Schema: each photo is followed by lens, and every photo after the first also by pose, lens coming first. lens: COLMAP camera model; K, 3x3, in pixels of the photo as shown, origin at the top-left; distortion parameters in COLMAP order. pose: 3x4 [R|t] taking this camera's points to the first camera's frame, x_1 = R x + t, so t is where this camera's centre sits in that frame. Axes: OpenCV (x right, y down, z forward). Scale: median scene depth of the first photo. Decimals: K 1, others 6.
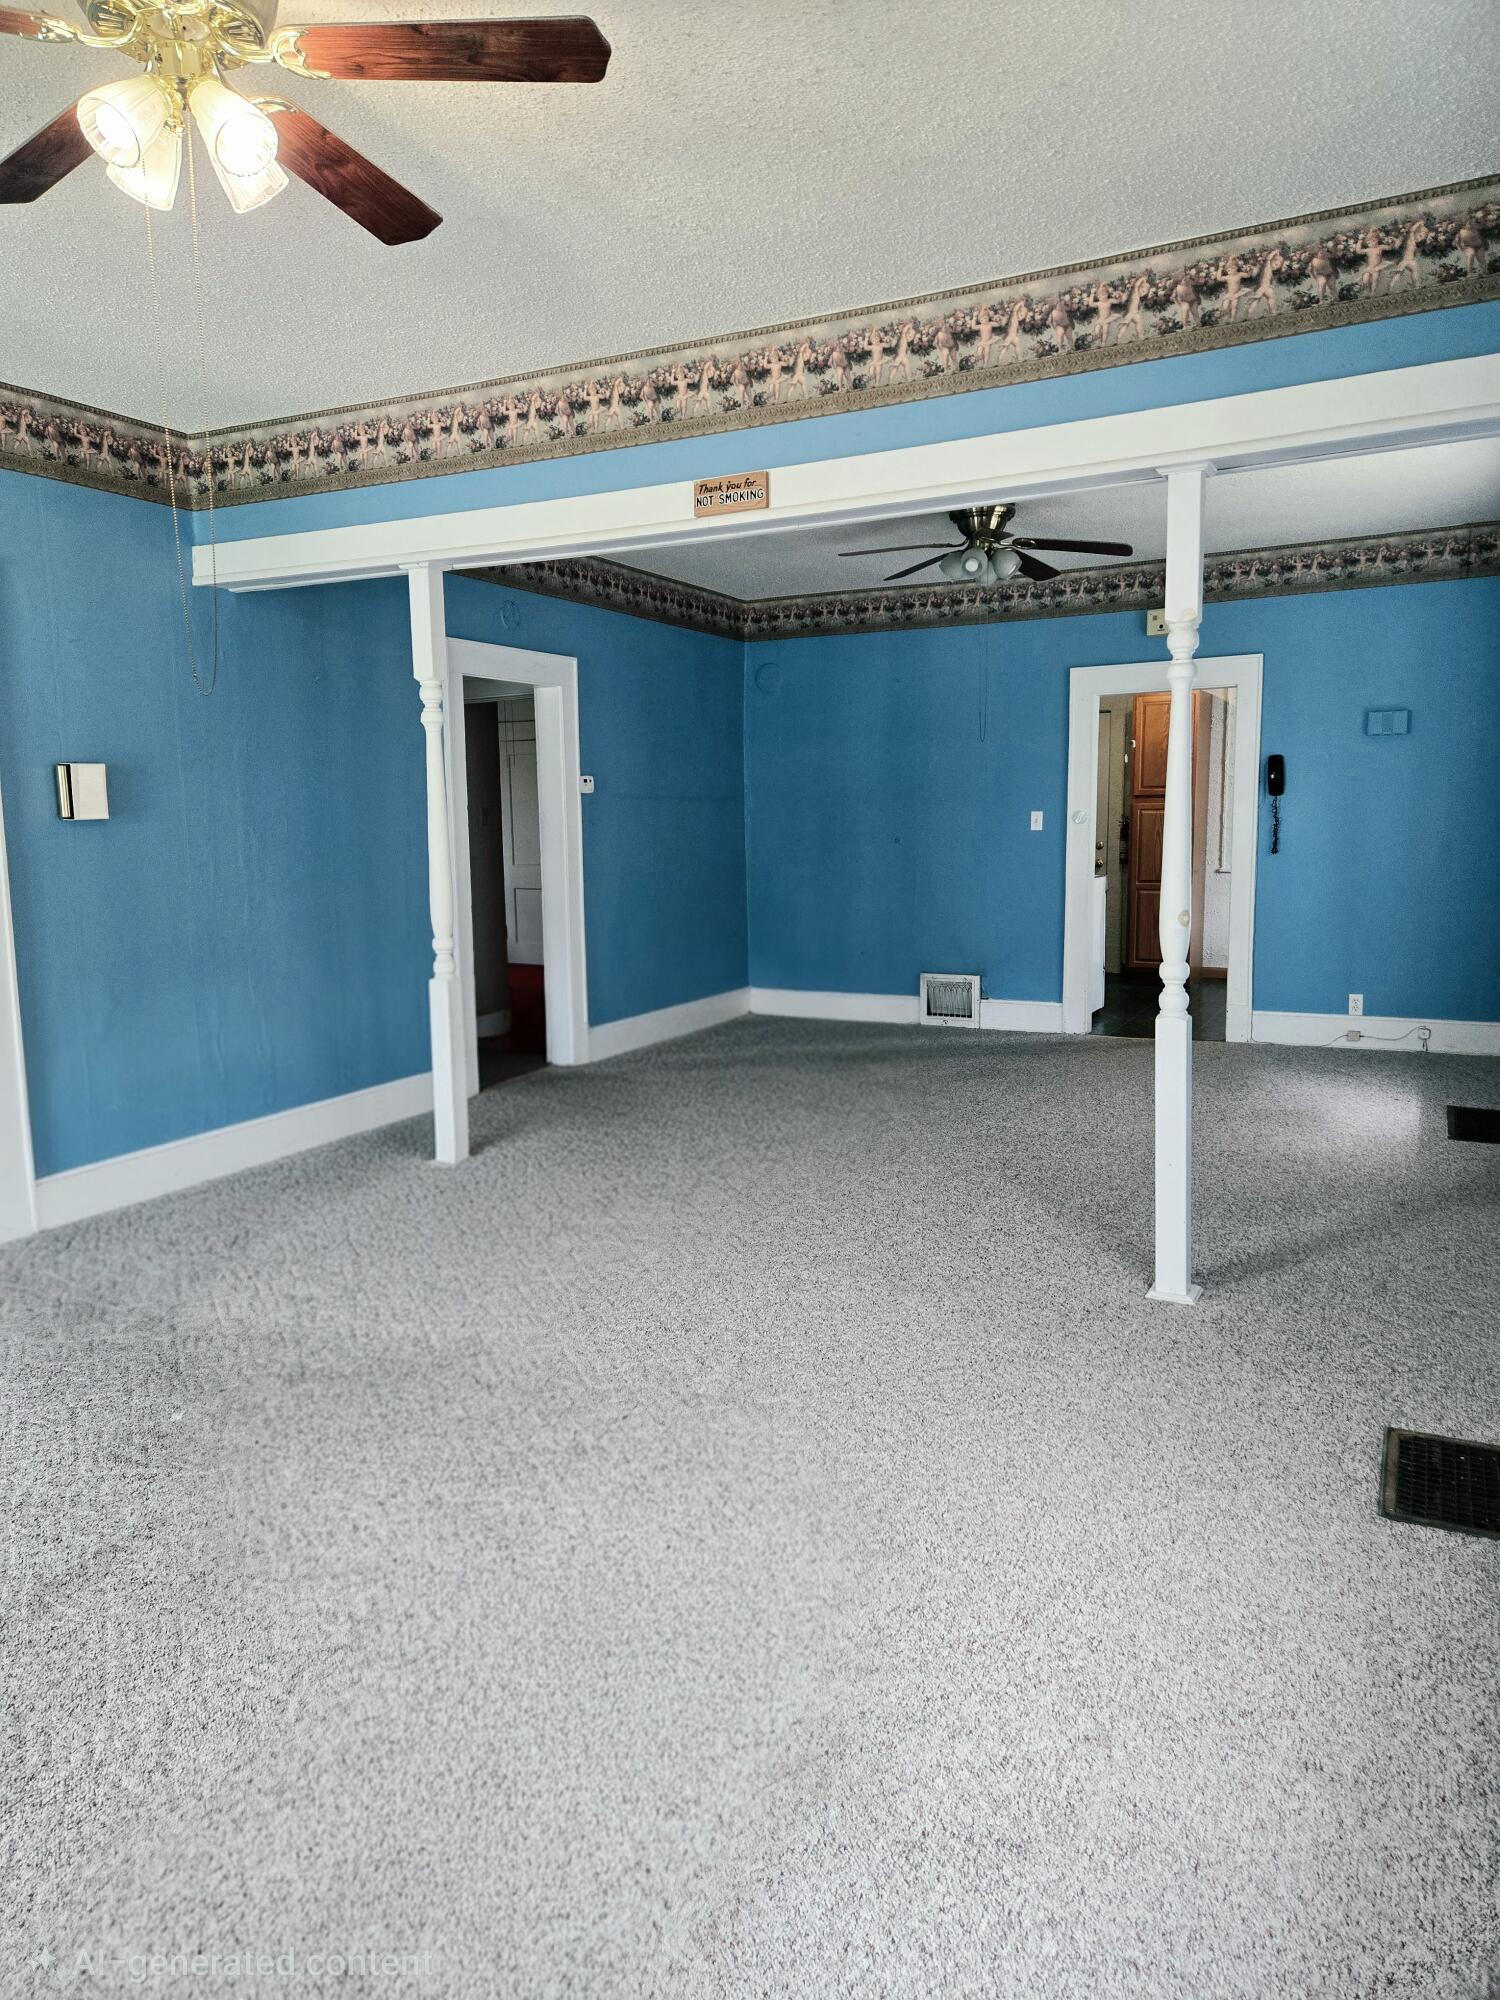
lens RADIAL K [[1346.6, 0, 760.5], [0, 1346.6, 980.2], [0, 0, 1]] dist [0.085701, -0.062981]
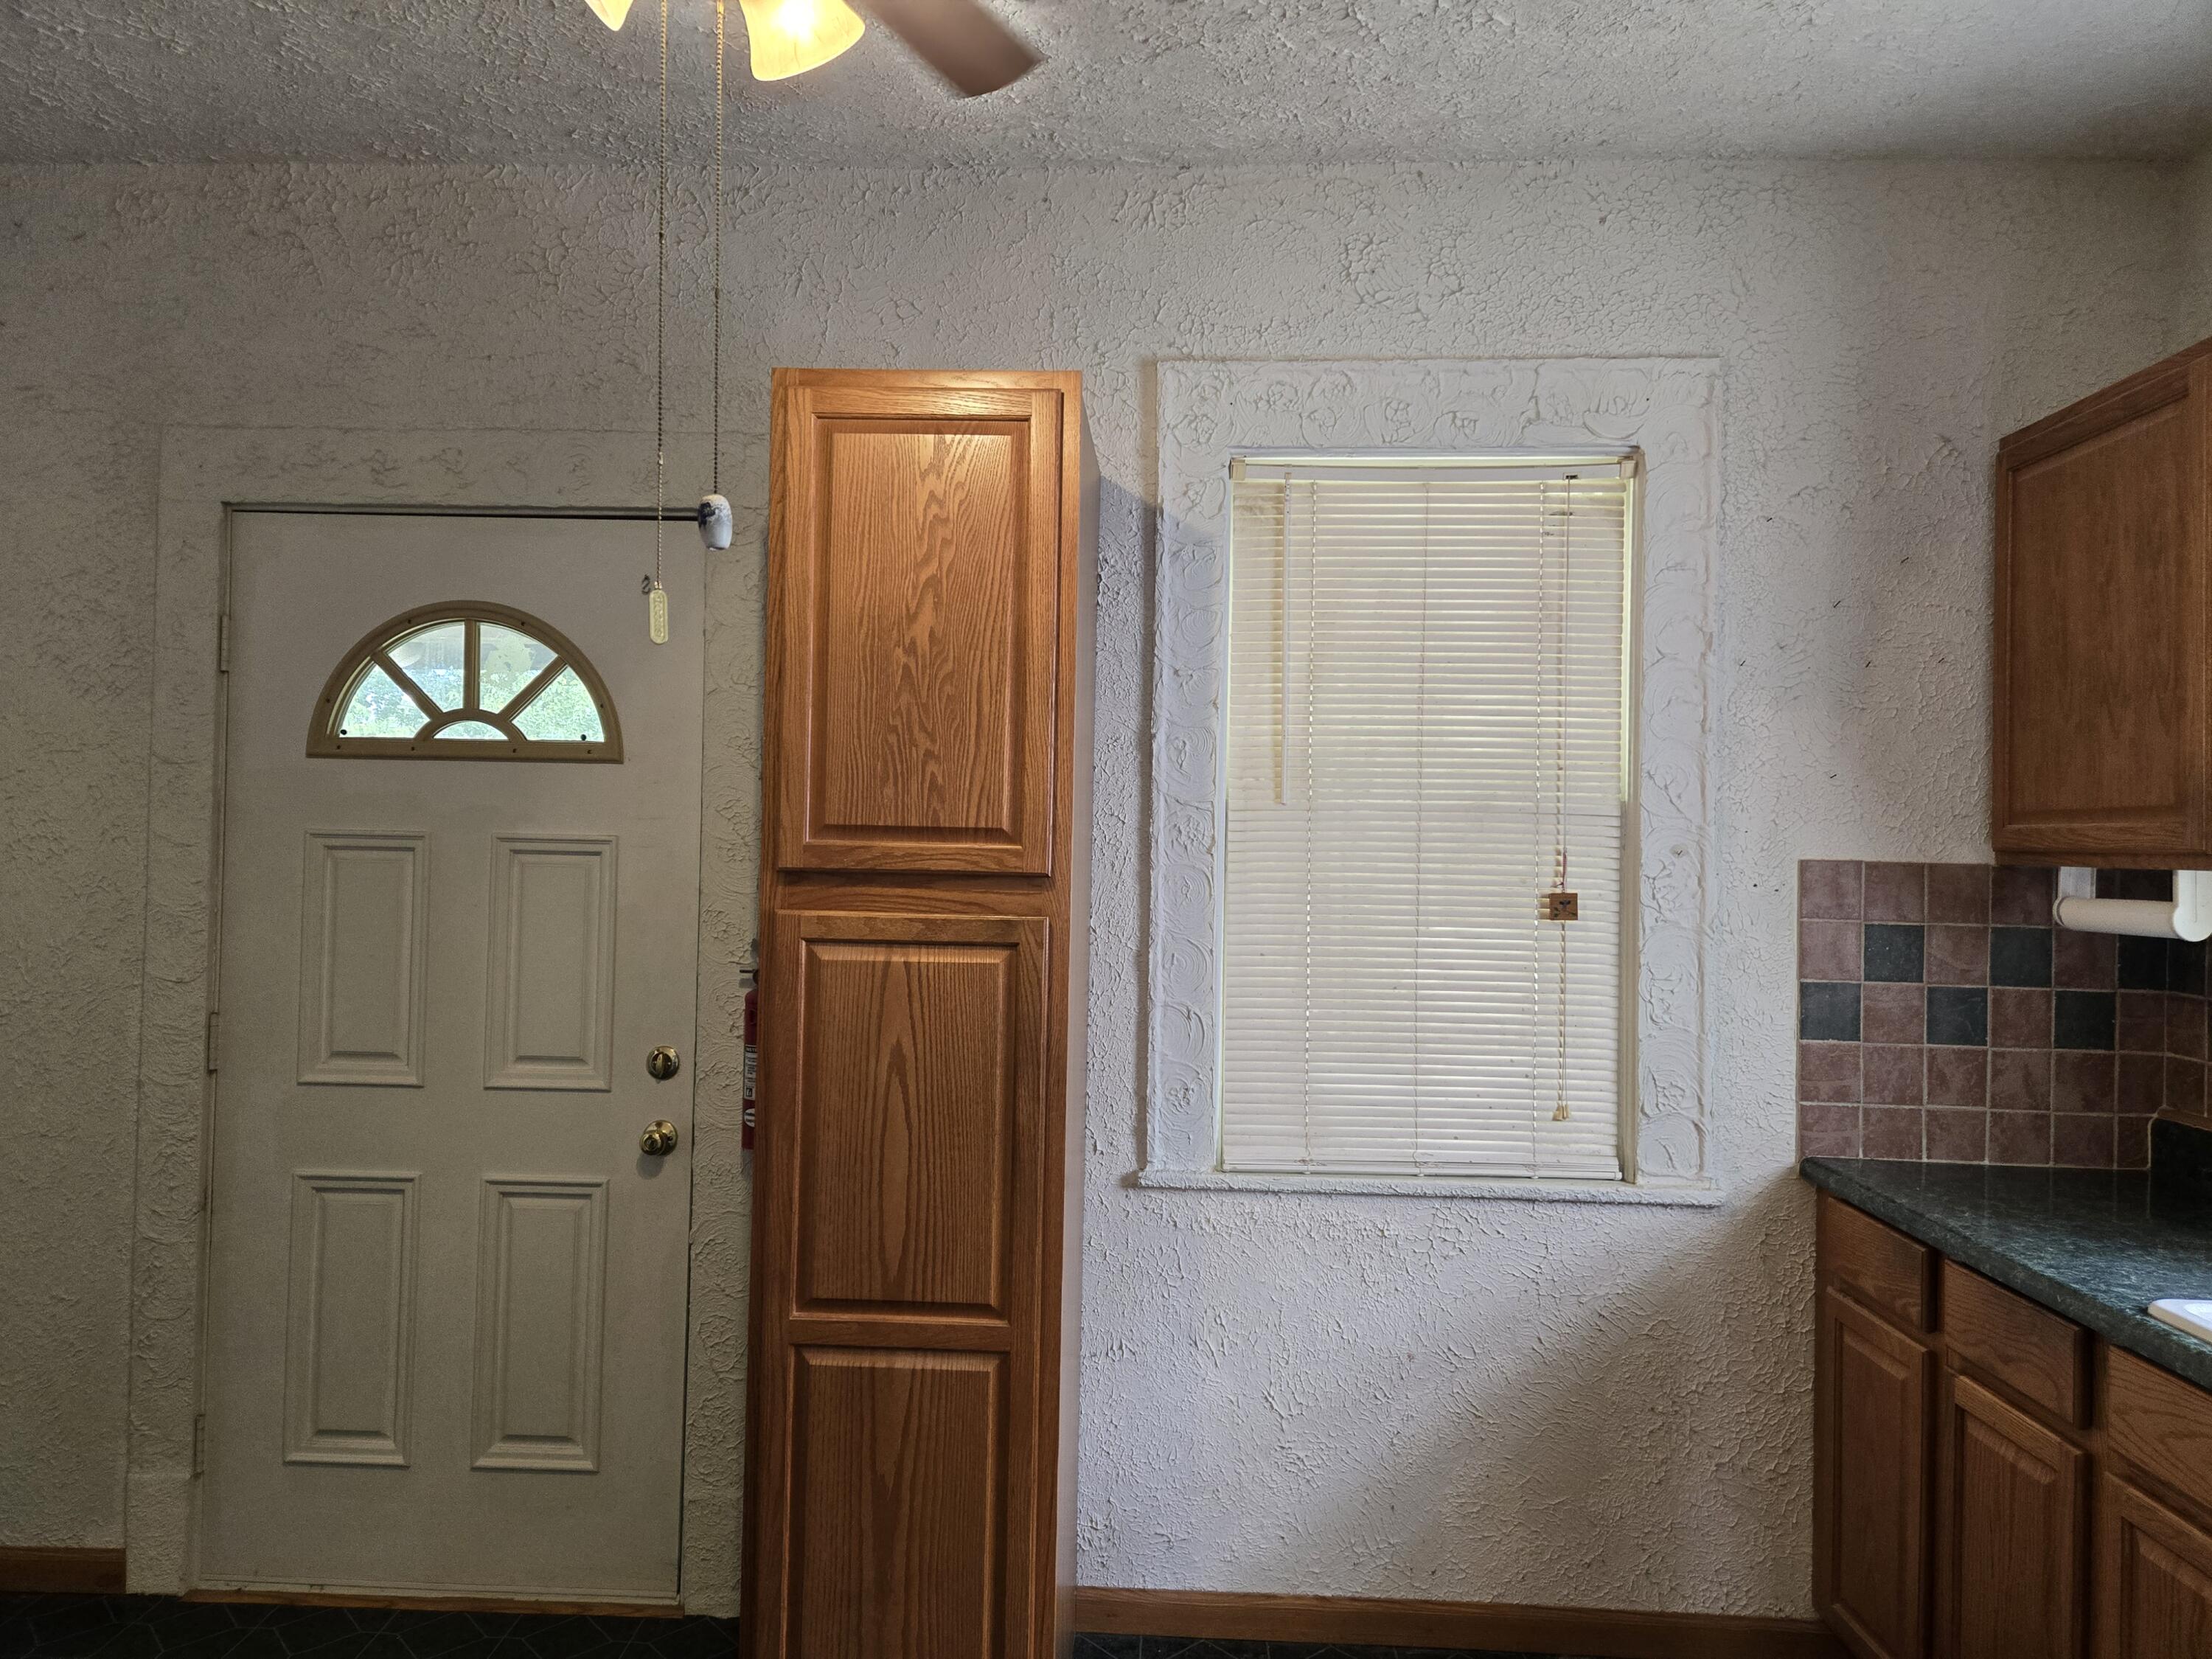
lens RADIAL K [[1503.7, 0, 1106.0], [0, 1503.7, 829.5], [0, 0, 1]] dist [0.076589, -0.068609]
pose [[0.911398, 0.036389, 0.409915, 0.218955], [0.020257, 0.990908, -0.133005, -0.106909], [-0.411028, 0.129525, 0.902374, 0.749257]]
